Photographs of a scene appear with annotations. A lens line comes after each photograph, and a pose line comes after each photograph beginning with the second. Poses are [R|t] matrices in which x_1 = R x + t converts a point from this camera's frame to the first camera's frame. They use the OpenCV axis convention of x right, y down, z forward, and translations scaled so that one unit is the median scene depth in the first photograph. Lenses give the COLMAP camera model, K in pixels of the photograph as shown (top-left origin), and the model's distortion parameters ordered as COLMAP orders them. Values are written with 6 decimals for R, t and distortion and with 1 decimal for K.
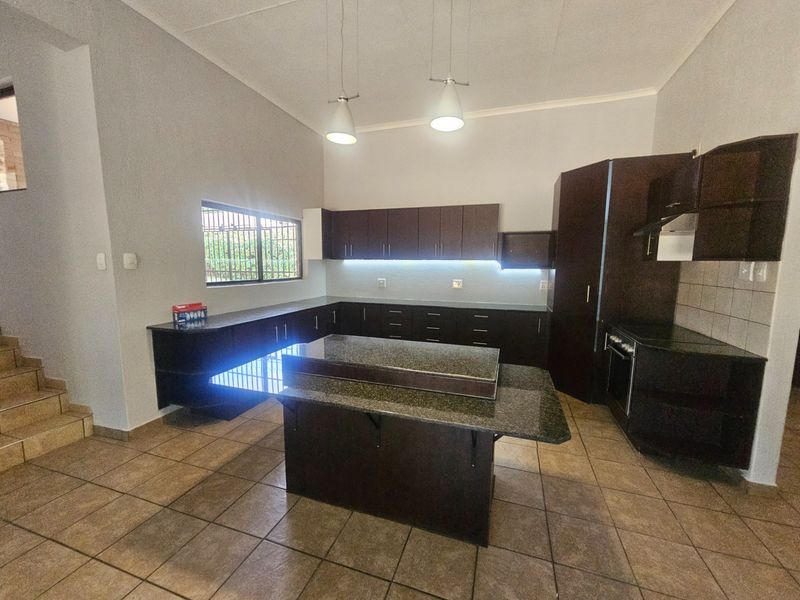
lens RADIAL K [[326.8, 0, 400.1], [0, 326.8, 302.5], [0, 0, 1]] dist [-0.001284, -0.000088]
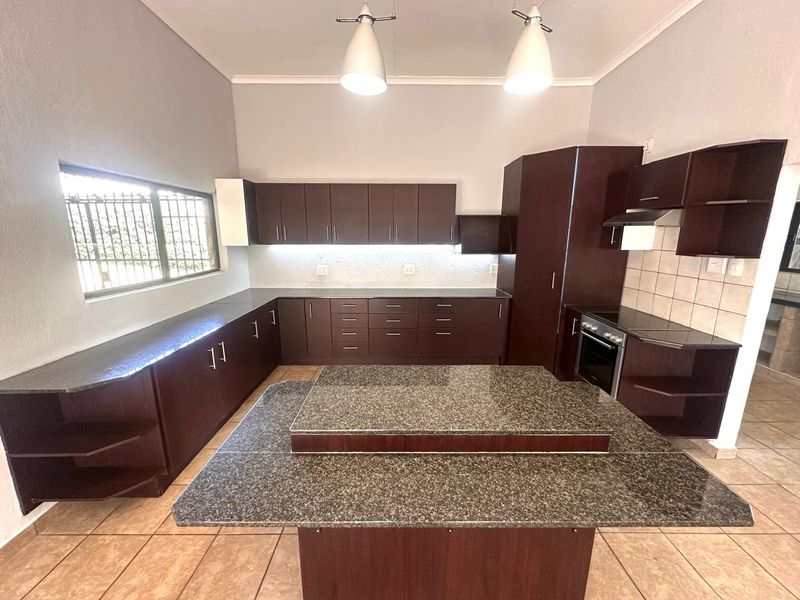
lens RADIAL K [[319.6, 0, 398.6], [0, 319.6, 298.7], [0, 0, 1]] dist [-0.003595, 0.000095]
pose [[0.947406, -0.066342, 0.313083, -0.169858], [0.040760, 0.995324, 0.087566, -0.067335], [-0.317428, -0.070200, 0.945680, 0.179206]]
